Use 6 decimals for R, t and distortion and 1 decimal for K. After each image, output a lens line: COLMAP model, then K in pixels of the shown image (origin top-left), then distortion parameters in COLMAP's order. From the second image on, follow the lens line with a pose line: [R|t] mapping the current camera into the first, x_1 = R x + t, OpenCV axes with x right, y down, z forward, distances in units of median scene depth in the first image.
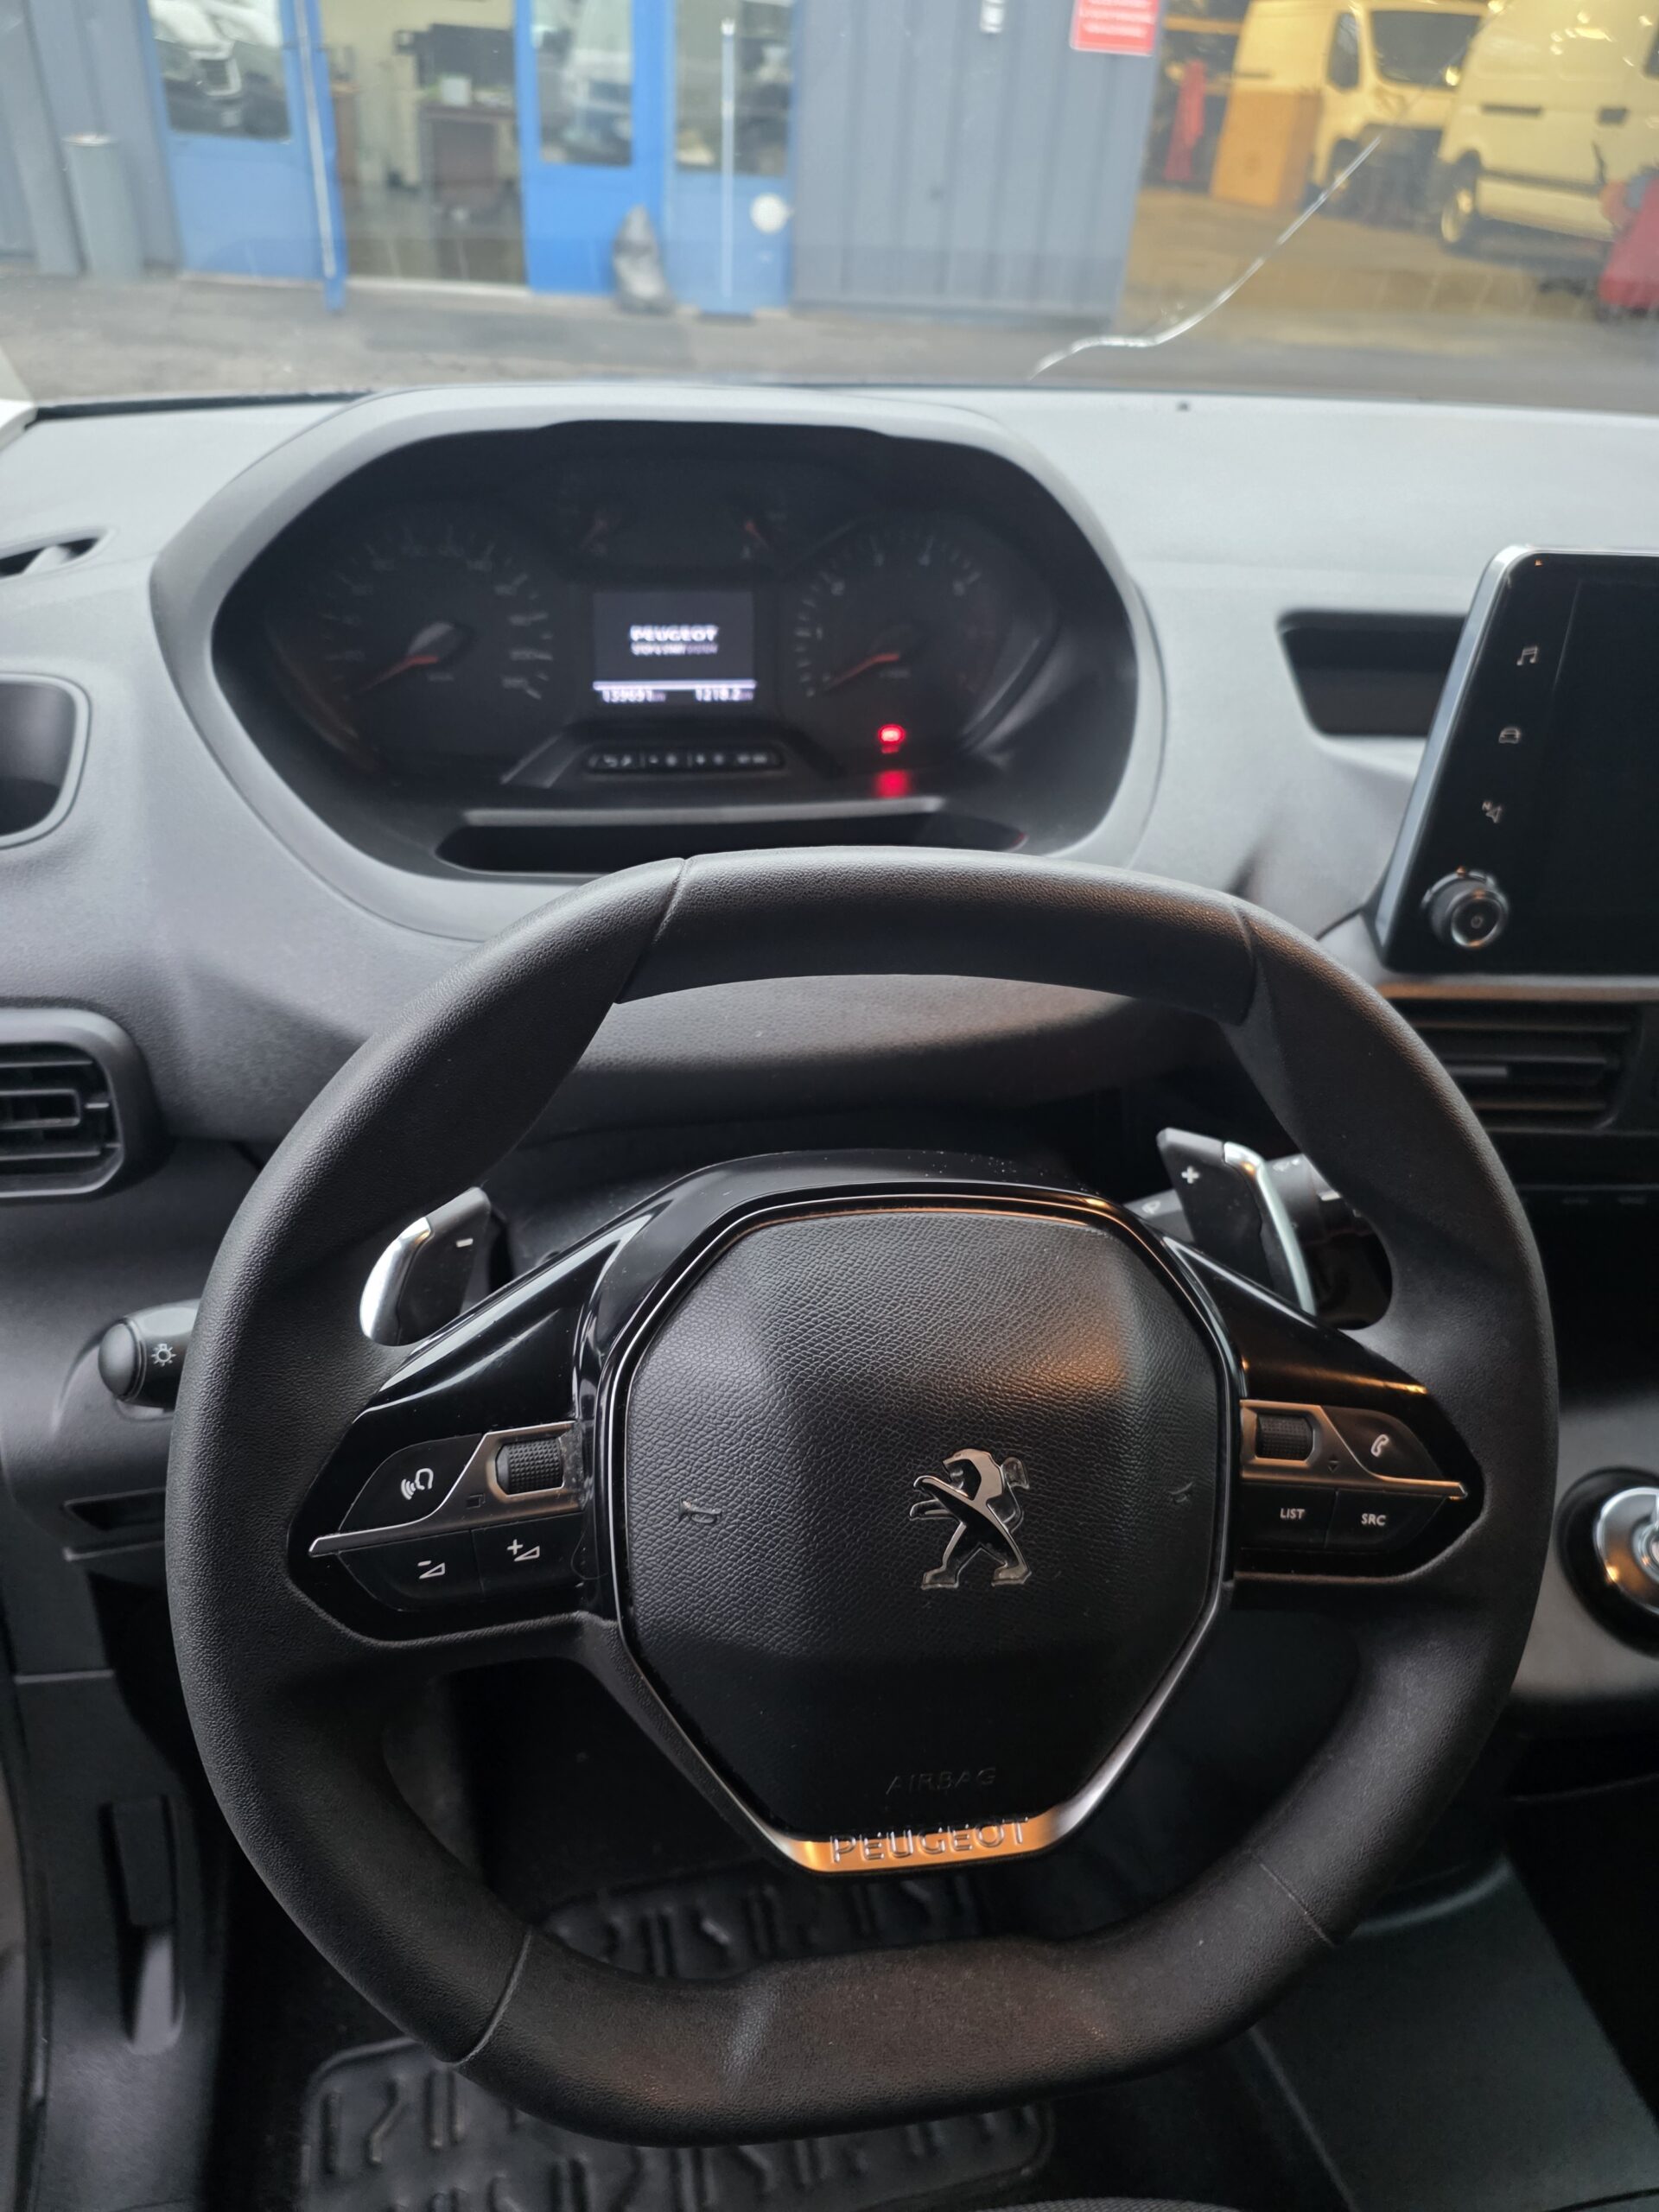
lens RADIAL K [[1477.3, 0, 888.9], [0, 1477.3, 1157.7], [0, 0, 1]] dist [0.005931, 0.001952]
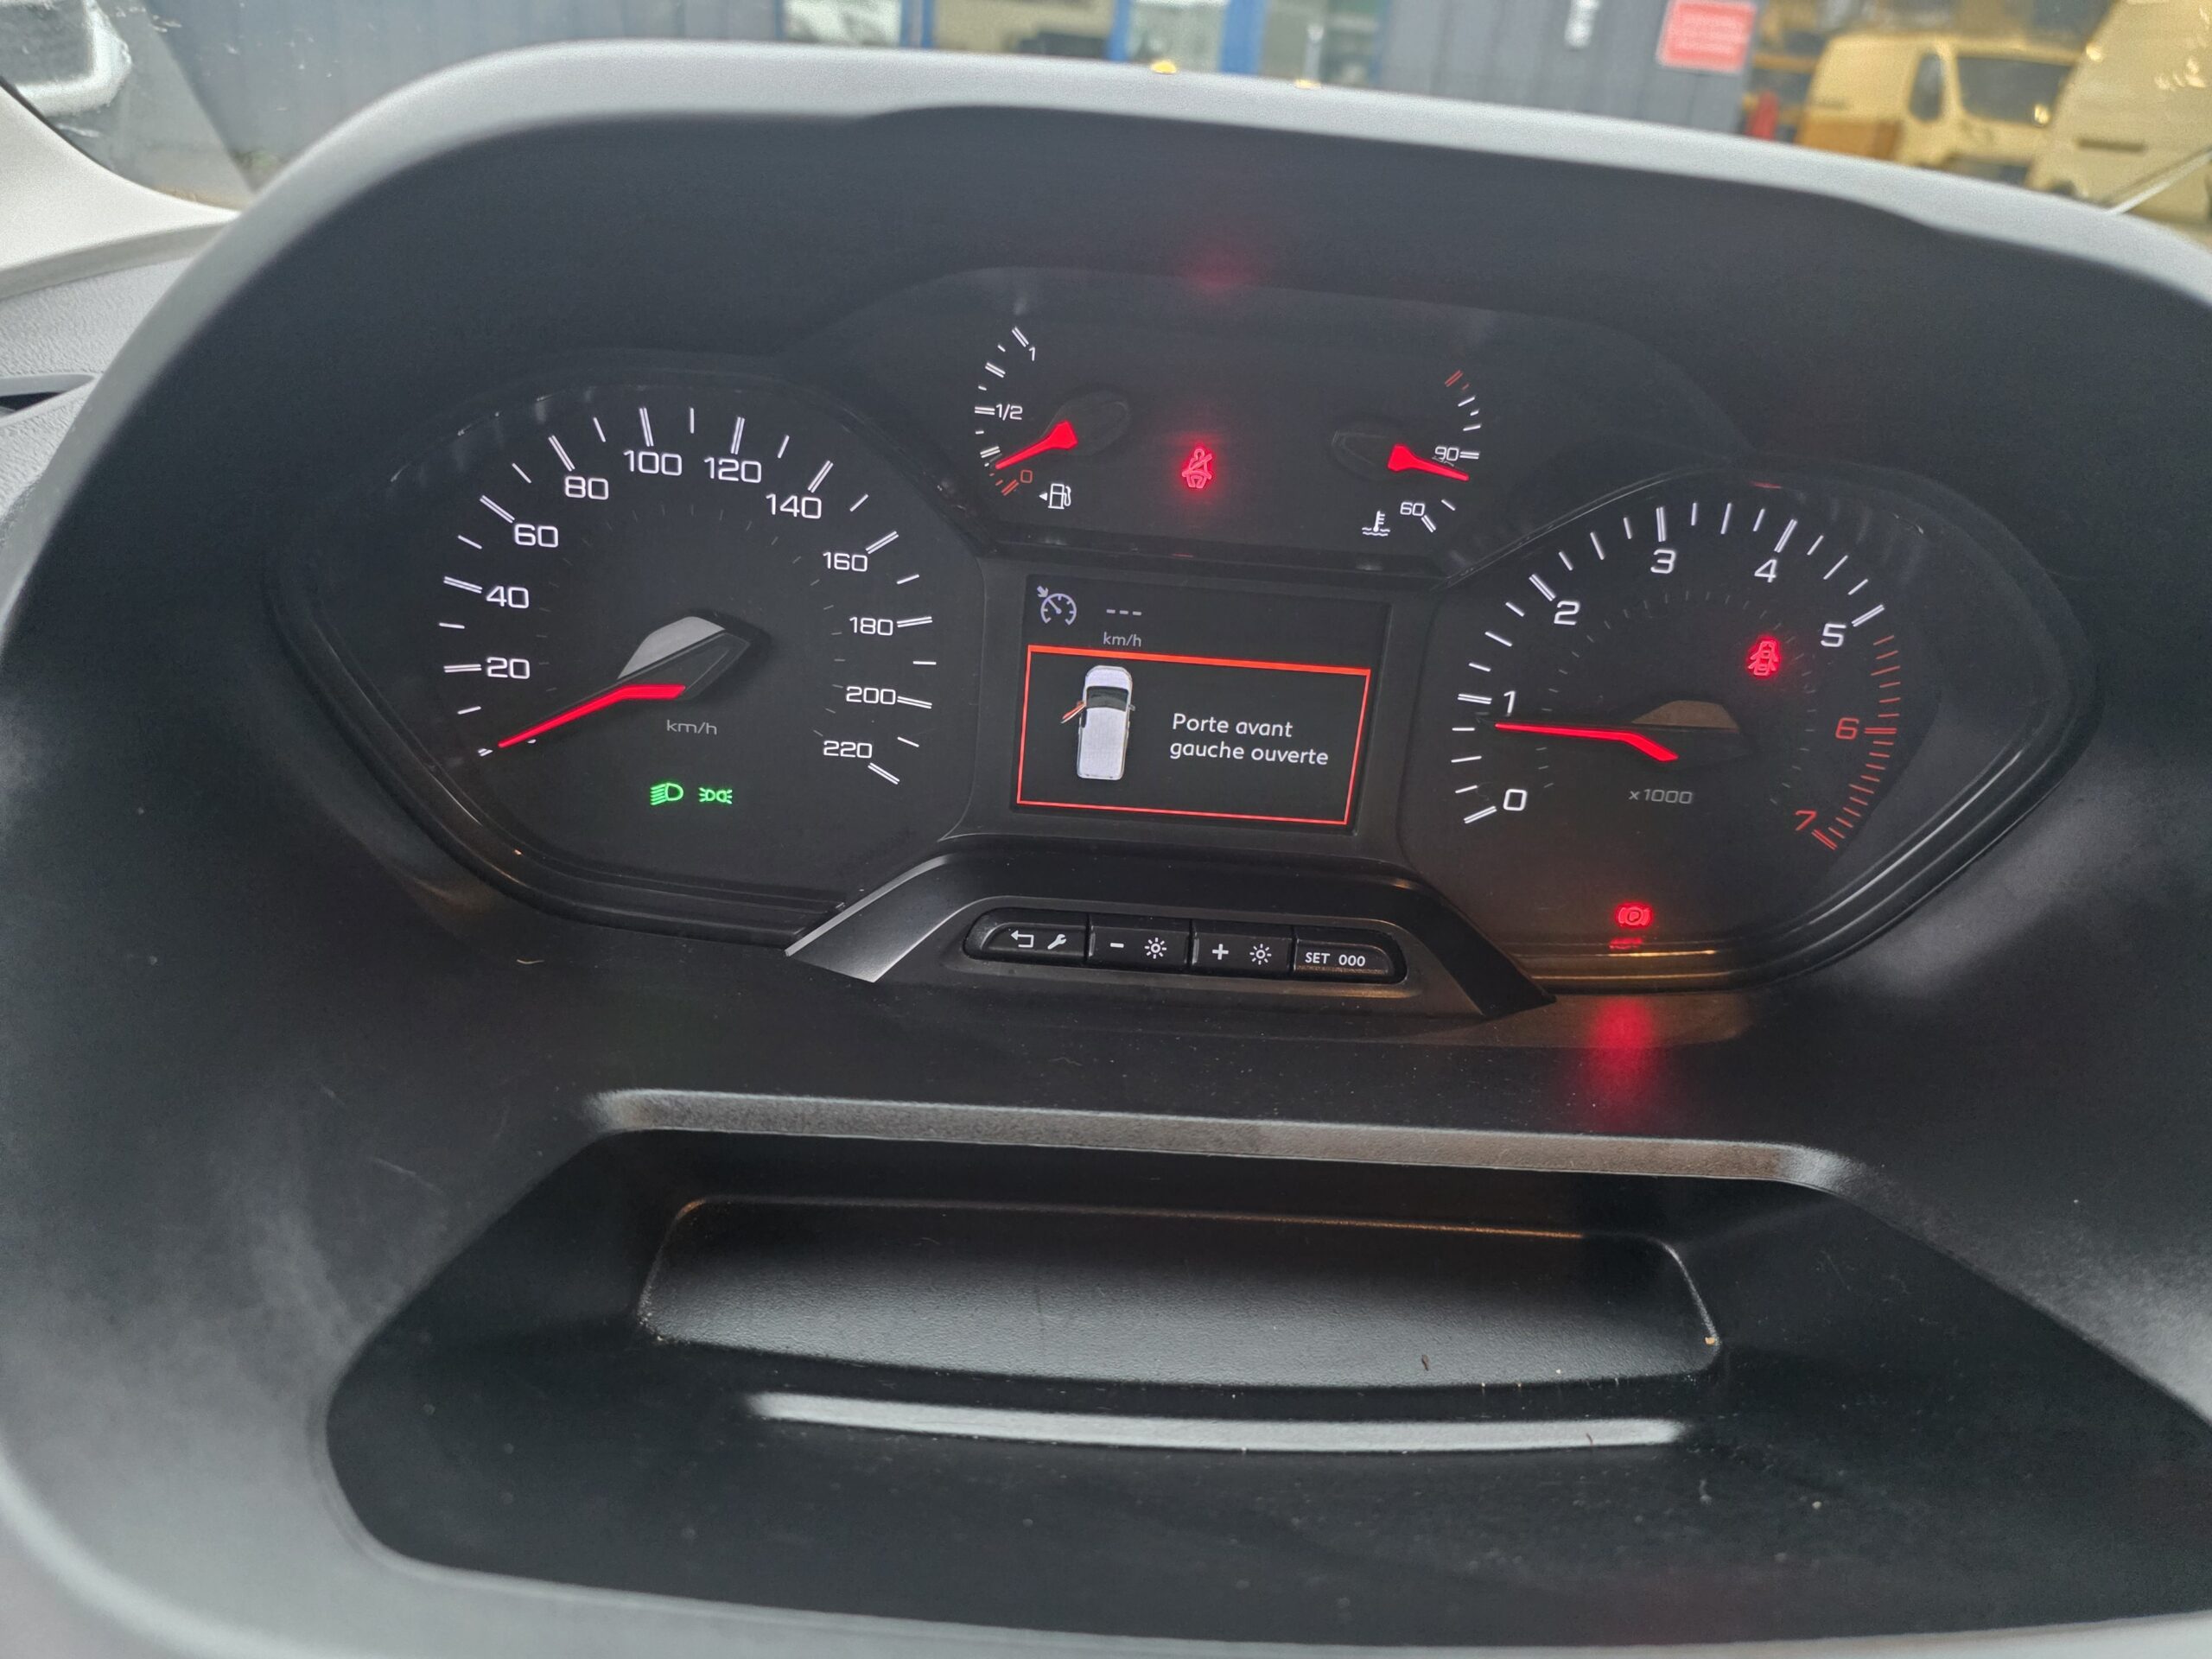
lens RADIAL K [[1492.5, 0, 1108.3], [0, 1492.5, 838.4], [0, 0, 1]] dist [0.036401, -0.008795]
pose [[0.979117, 0.116867, -0.166352, -0.088048], [-0.144005, 0.976272, -0.161727, -0.221439], [0.143504, 0.182305, 0.972714, 0.539489]]
